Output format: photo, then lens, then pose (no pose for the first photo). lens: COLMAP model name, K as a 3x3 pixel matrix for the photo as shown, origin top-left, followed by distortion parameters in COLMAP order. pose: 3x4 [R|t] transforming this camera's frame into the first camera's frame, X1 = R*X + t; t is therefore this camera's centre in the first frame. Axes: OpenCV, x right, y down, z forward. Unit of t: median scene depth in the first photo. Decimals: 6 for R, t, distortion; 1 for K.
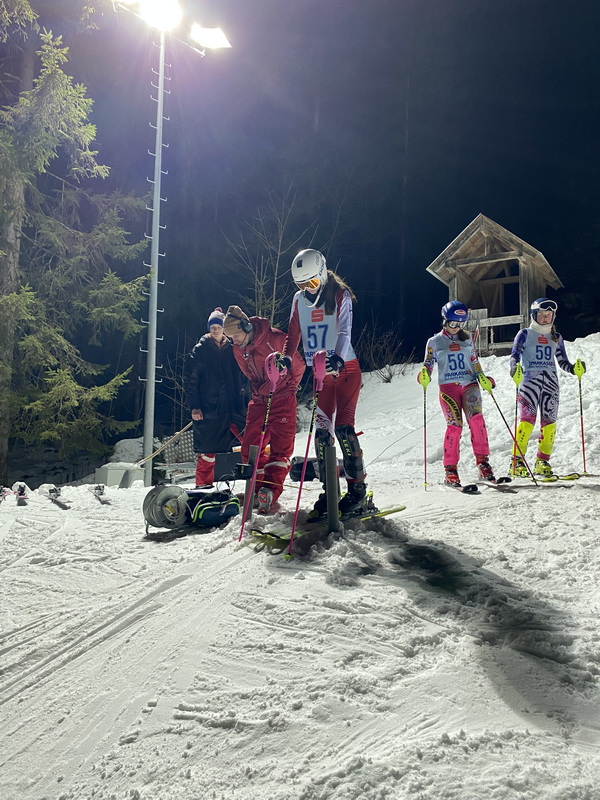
lens RADIAL K [[596.6, 0, 292.4], [0, 596.6, 405.3], [0, 0, 1]] dist [0.017816, -0.019994]
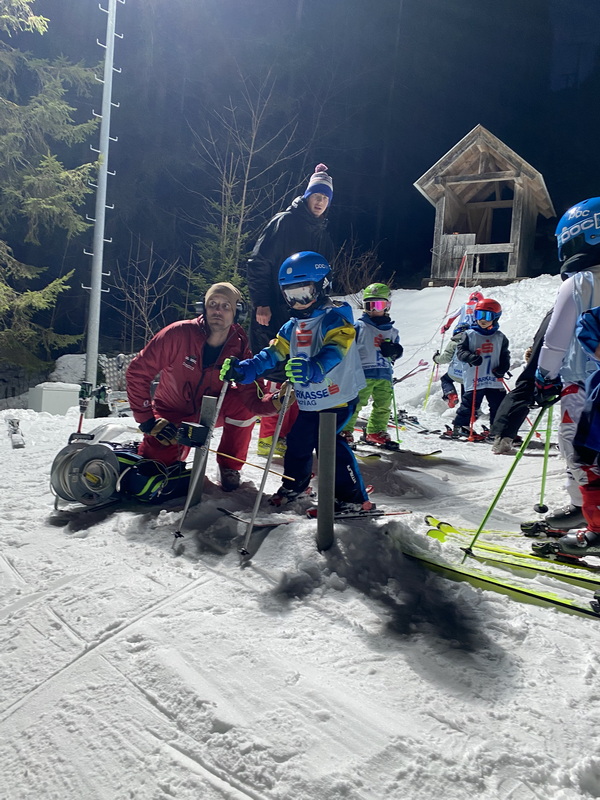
lens RADIAL K [[596.6, 0, 291.3], [0, 596.6, 397.1], [0, 0, 1]] dist [0.017816, -0.019994]
pose [[0.996363, 0.052763, 0.066914, -0.005346], [-0.060401, 0.991197, 0.117815, -0.005693], [-0.060108, -0.121428, 0.990779, 0.104772]]
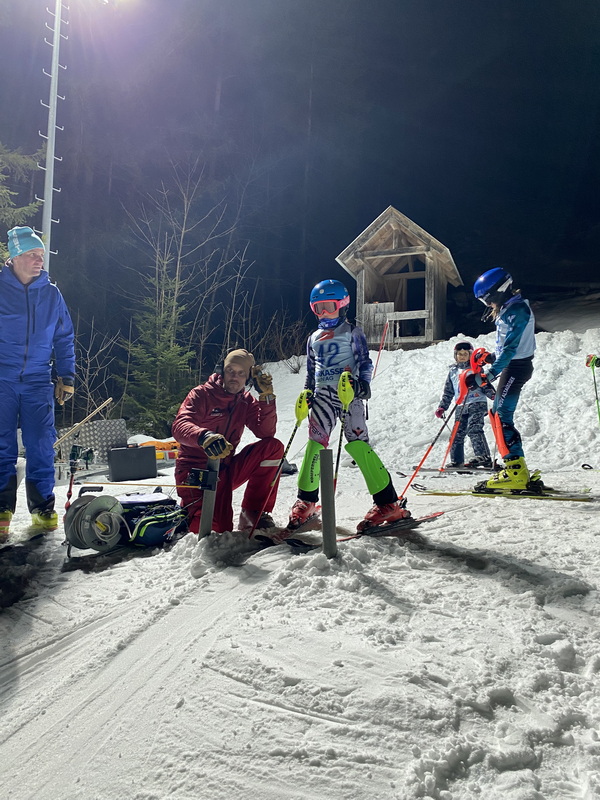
lens RADIAL K [[596.6, 0, 287.1], [0, 596.6, 403.2], [0, 0, 1]] dist [0.017816, -0.019994]
pose [[0.983225, 0.019009, 0.181402, -0.037262], [-0.021304, 0.999716, 0.010710, 0.000321], [-0.181147, -0.014395, 0.983351, 0.066015]]
